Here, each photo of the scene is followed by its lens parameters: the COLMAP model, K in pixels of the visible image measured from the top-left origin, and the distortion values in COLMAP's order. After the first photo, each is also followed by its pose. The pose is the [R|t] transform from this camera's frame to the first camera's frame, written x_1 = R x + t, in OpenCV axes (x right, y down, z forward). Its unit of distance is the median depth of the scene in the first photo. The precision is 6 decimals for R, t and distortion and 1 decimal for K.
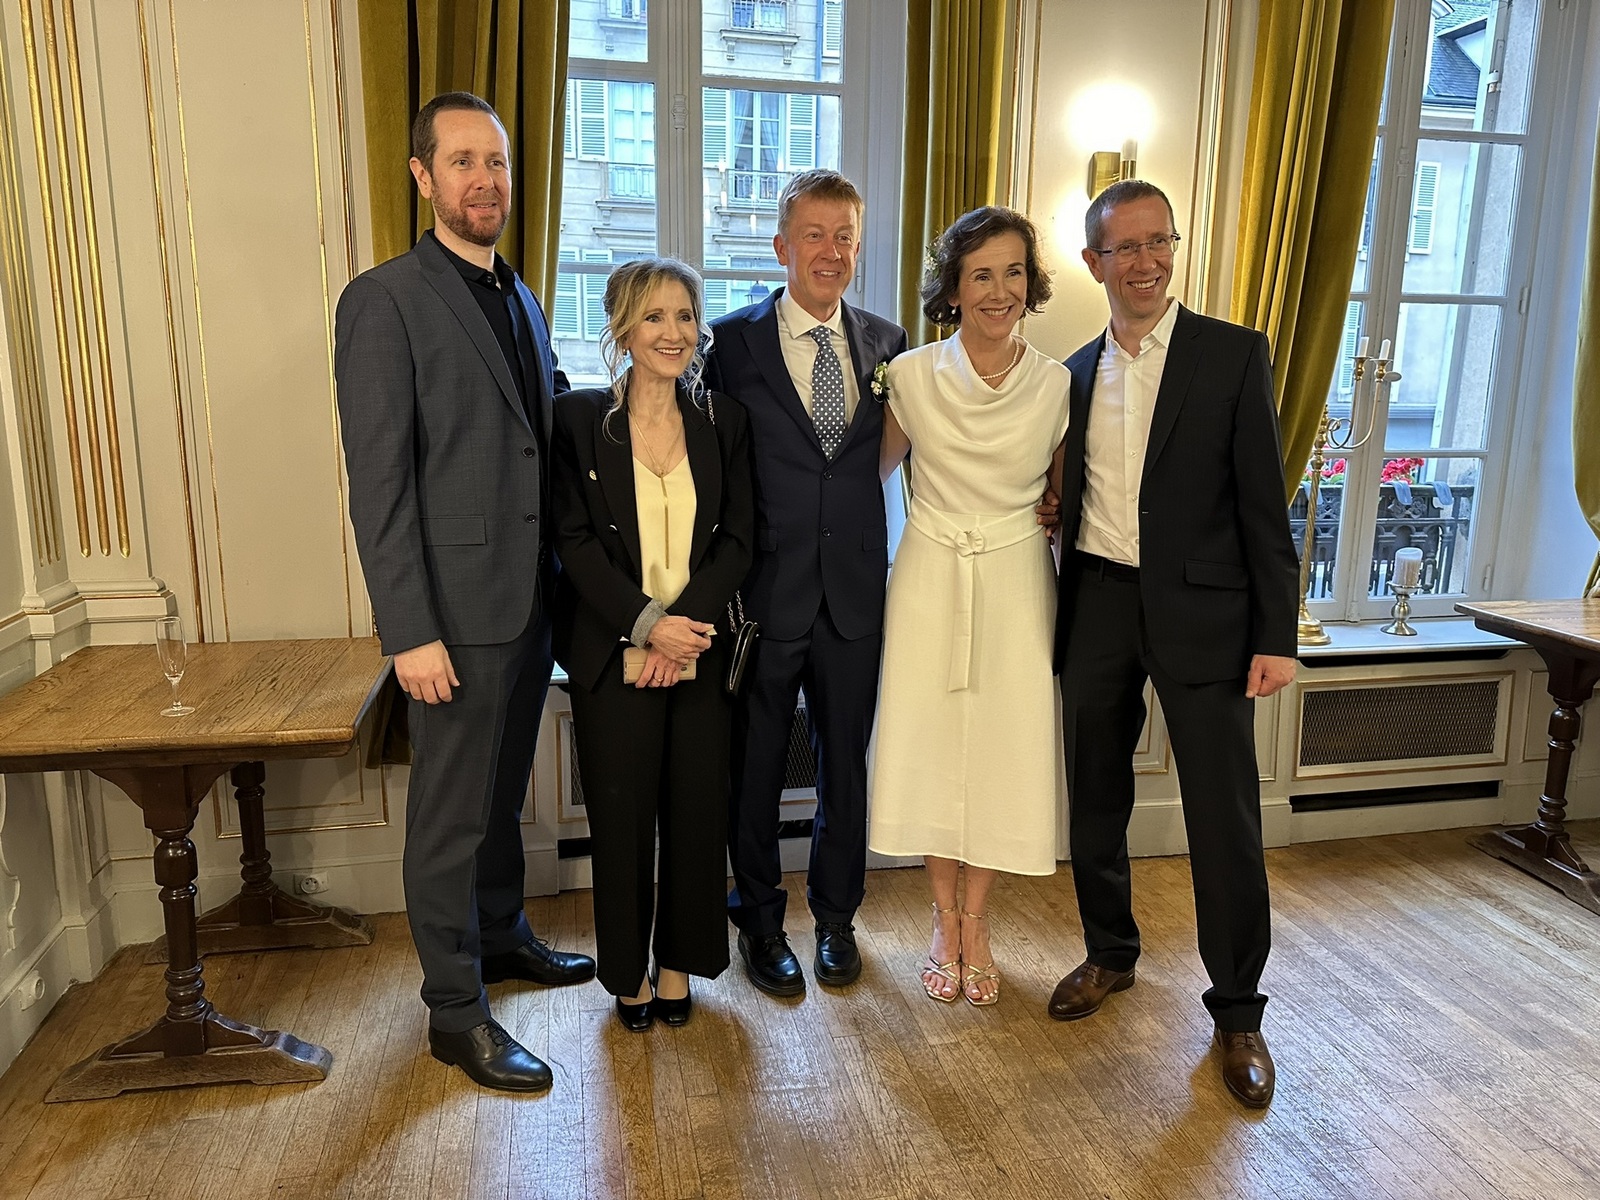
lens RADIAL K [[1151.0, 0, 799.2], [0, 1151.0, 592.8], [0, 0, 1]] dist [0.025052, -0.030226]
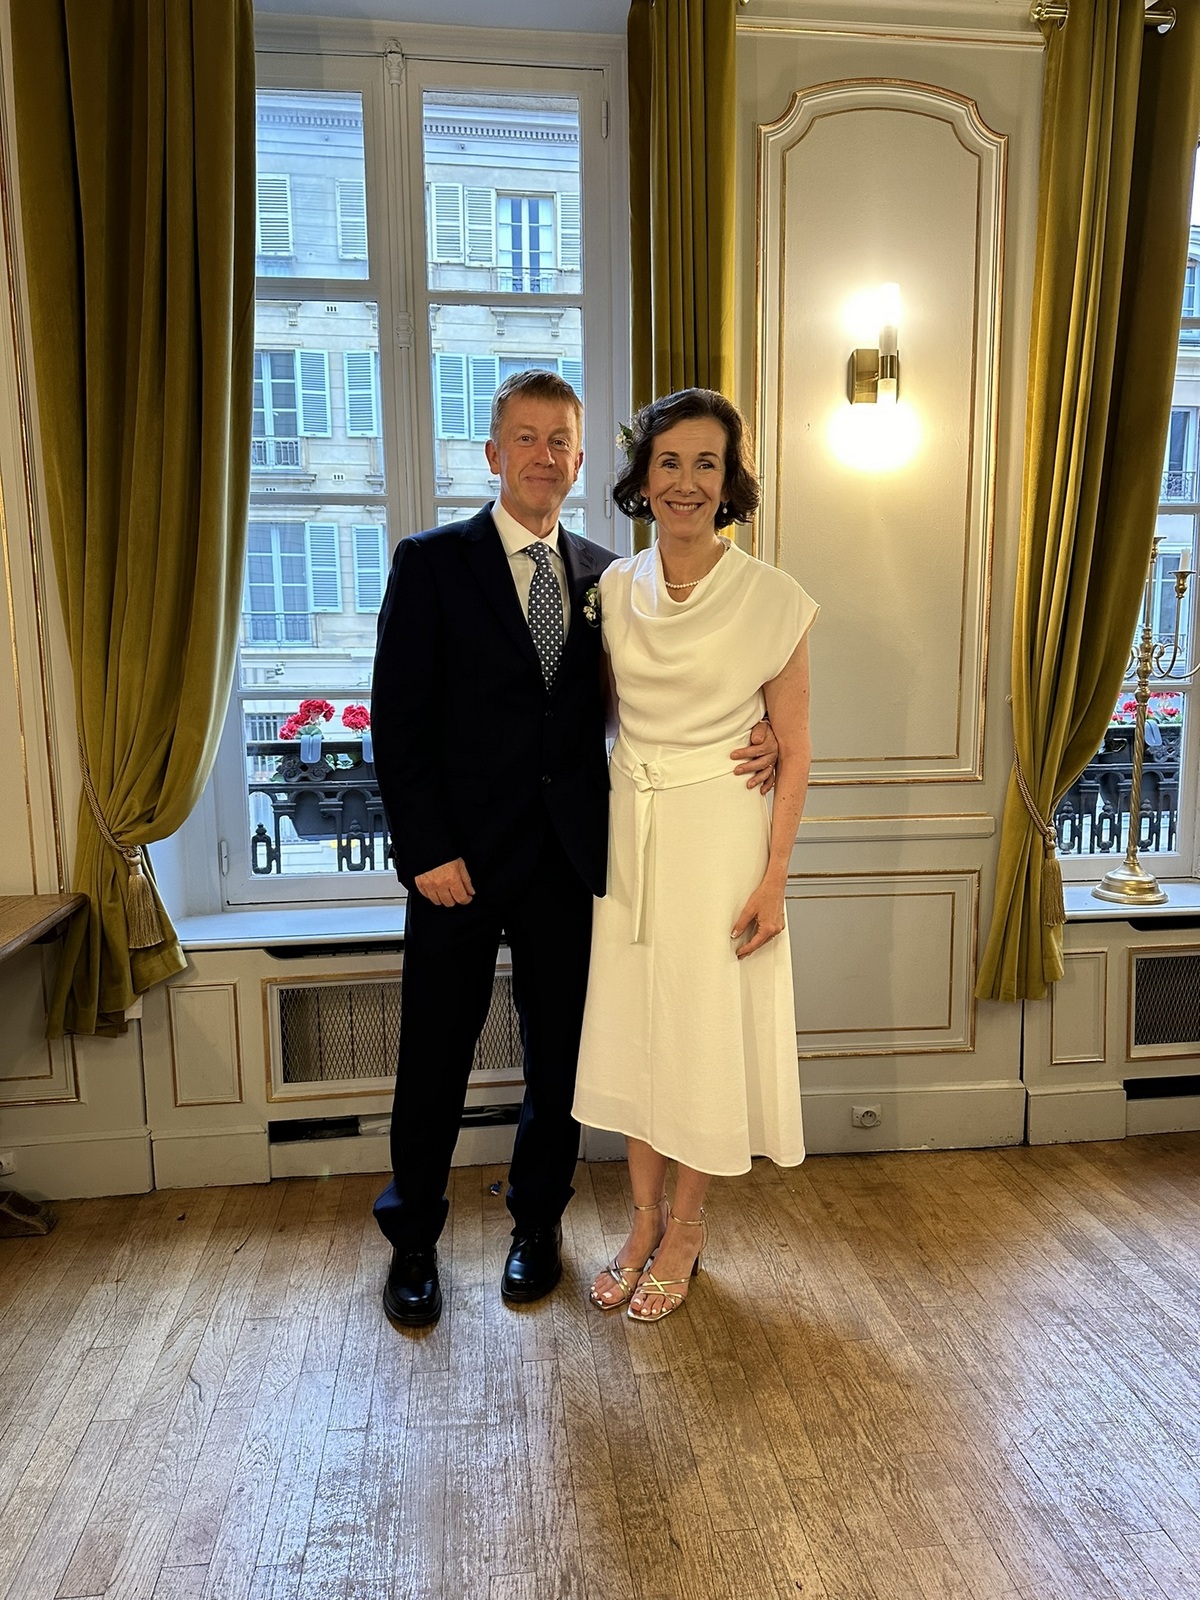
lens RADIAL K [[1151.0, 0, 604.8], [0, 1151.0, 806.6], [0, 0, 1]] dist [0.025052, -0.030226]
pose [[0.995613, -0.011792, -0.092825, 0.161280], [0.006935, 0.998598, -0.052480, 0.019290], [0.093314, 0.051606, 0.994298, 0.124709]]
